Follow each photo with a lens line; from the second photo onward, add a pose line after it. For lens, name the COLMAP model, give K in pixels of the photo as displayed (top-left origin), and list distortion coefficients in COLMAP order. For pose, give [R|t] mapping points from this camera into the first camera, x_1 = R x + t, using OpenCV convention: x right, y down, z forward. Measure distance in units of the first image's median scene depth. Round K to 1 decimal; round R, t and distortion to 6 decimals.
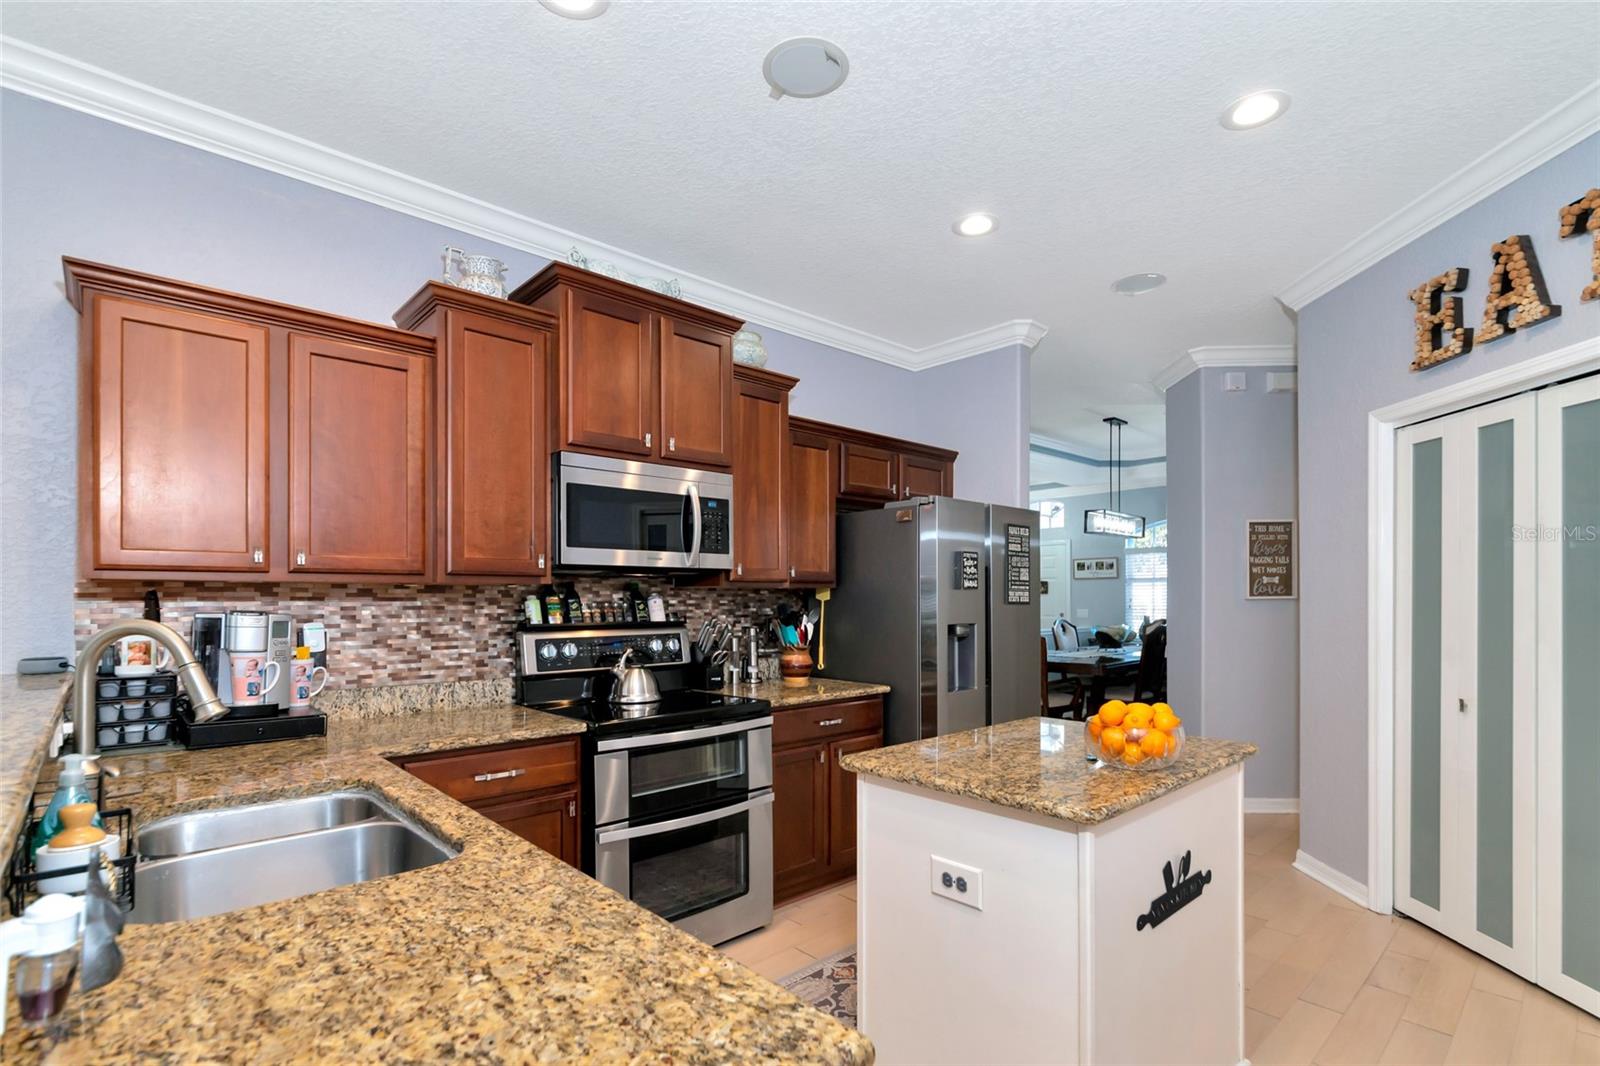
lens RADIAL K [[758.4, 0, 796.3], [0, 758.4, 590.2], [0, 0, 1]] dist [-0.000343, -0.000278]
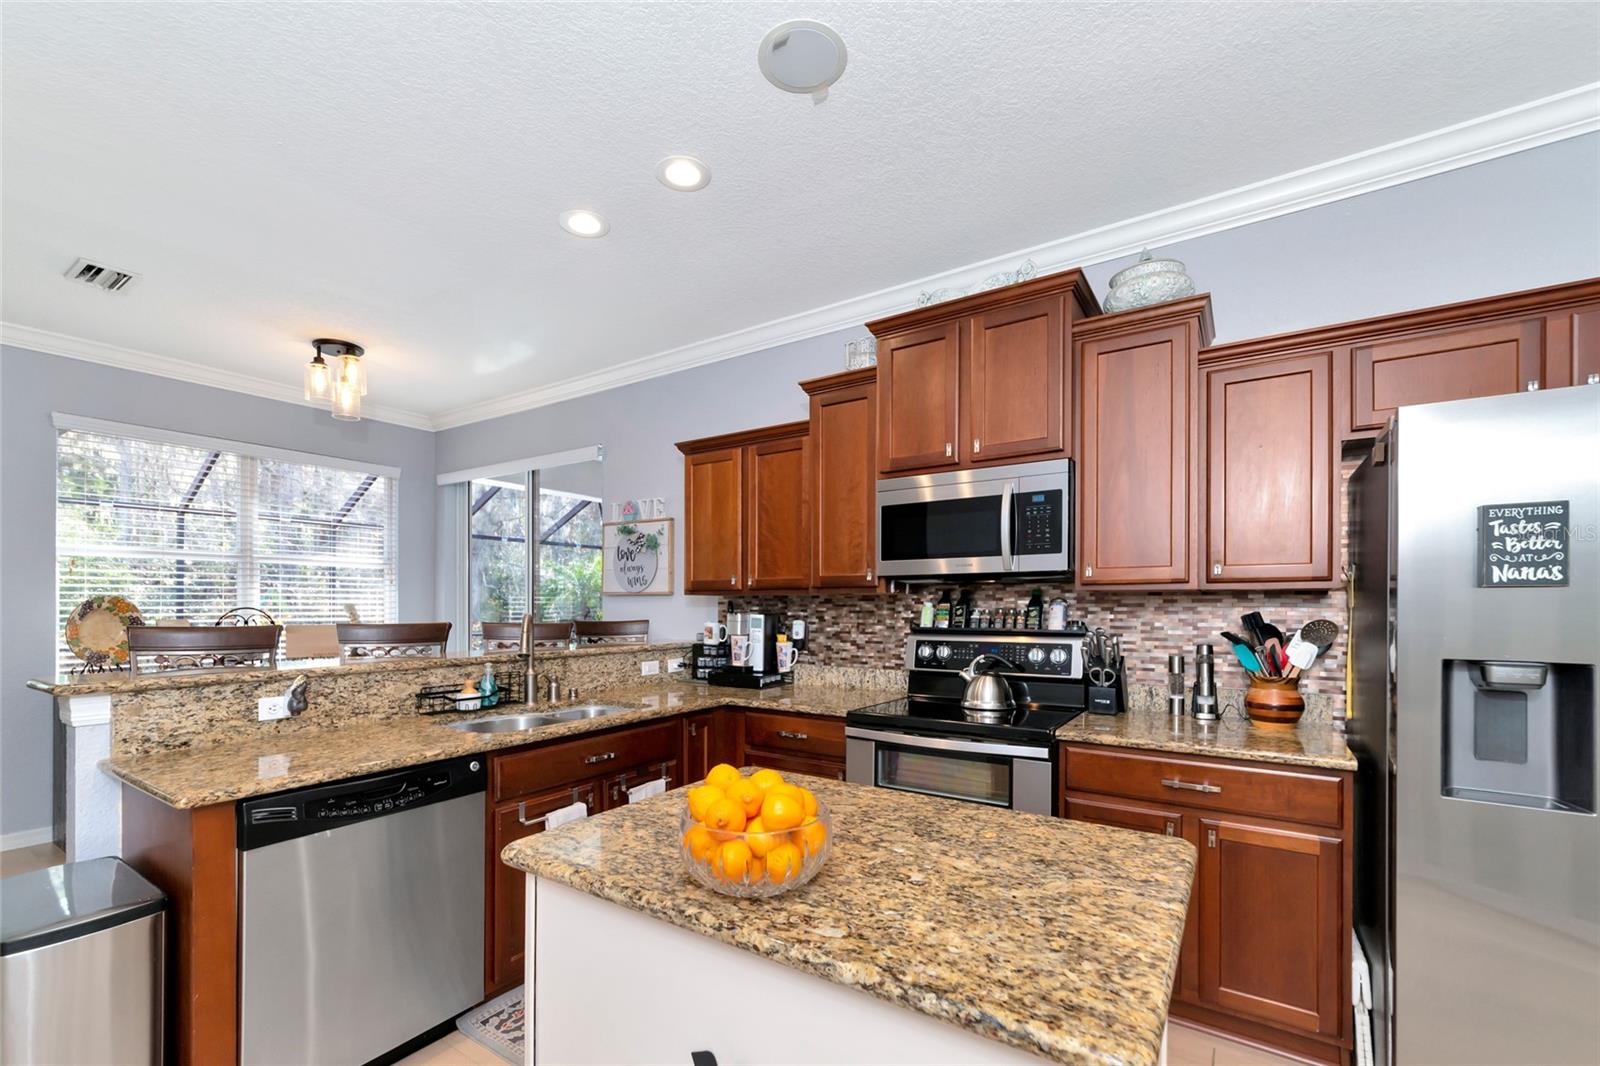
lens RADIAL K [[667.7, 0, 790.3], [0, 667.7, 604.9], [0, 0, 1]] dist [0.000508, 0.000074]
pose [[0.241621, 0.000231, -0.970371, 0.570867], [0.010824, 0.999937, 0.002933, 0.004981], [0.970310, -0.011212, 0.241603, 0.527446]]
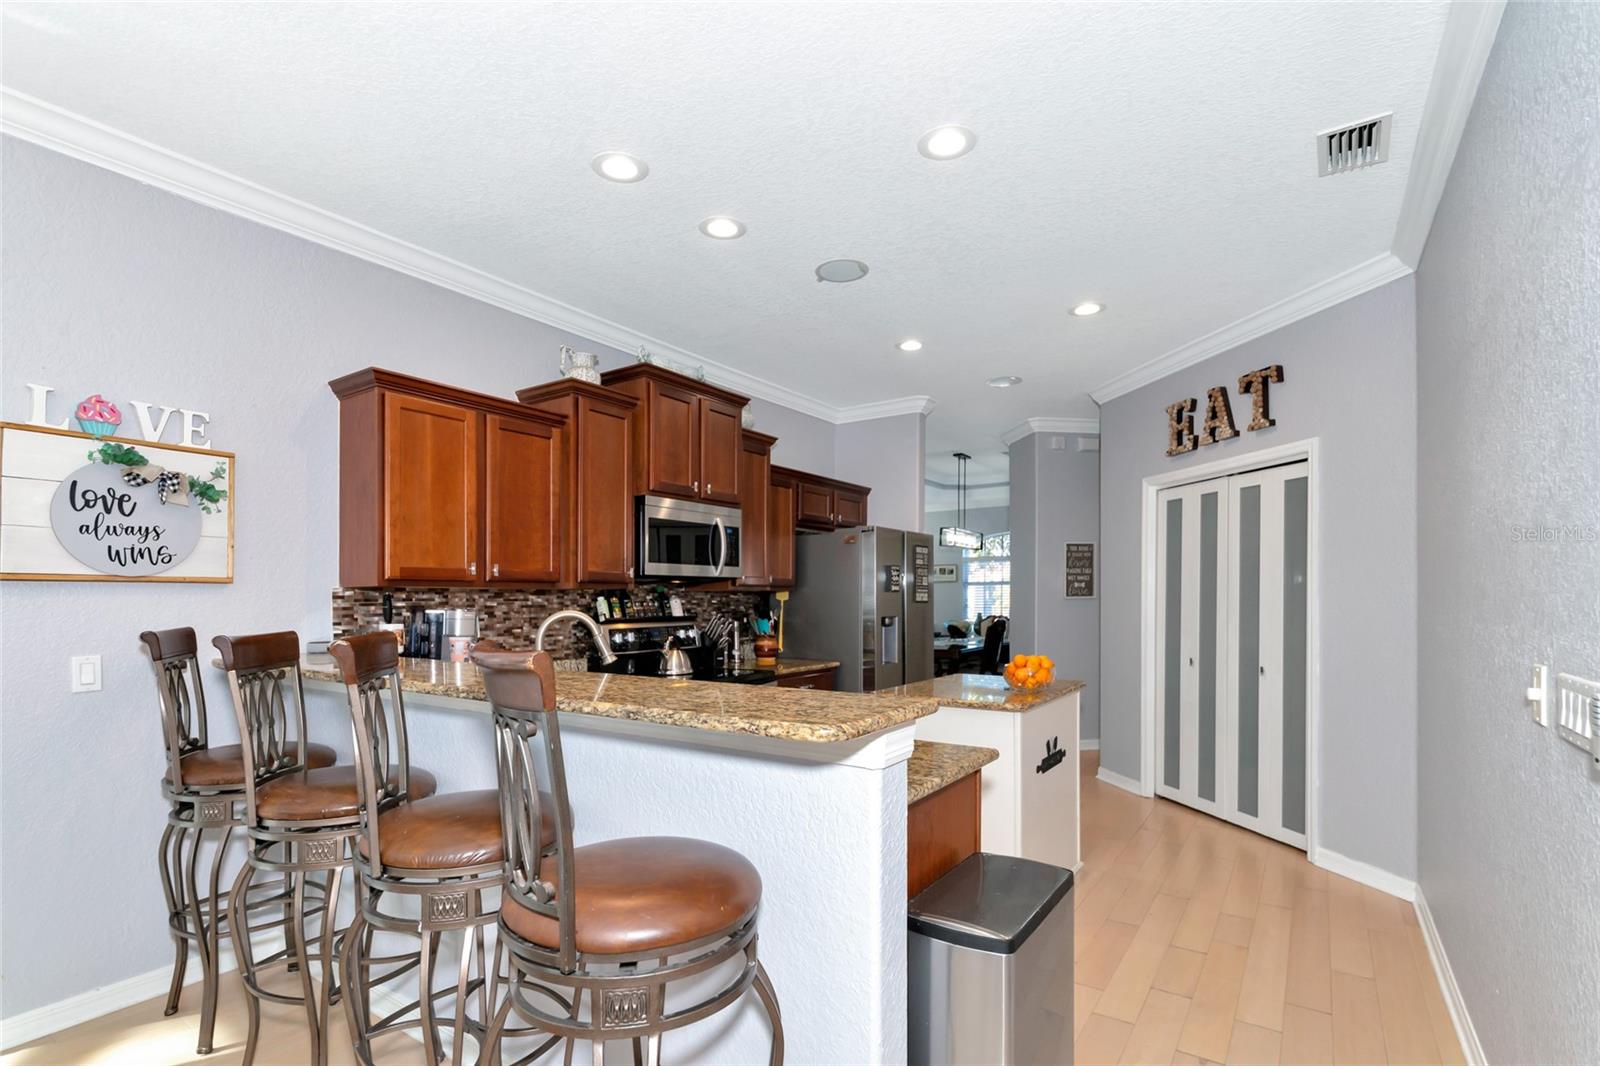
lens RADIAL K [[758.4, 0, 794.0], [0, 758.4, 602.6], [0, 0, 1]] dist [-0.000343, -0.000278]
pose [[0.975553, -0.004188, 0.219726, -0.299086], [0.000881, 0.999885, 0.015146, -0.003247], [-0.219764, -0.014582, 0.975444, -0.381093]]
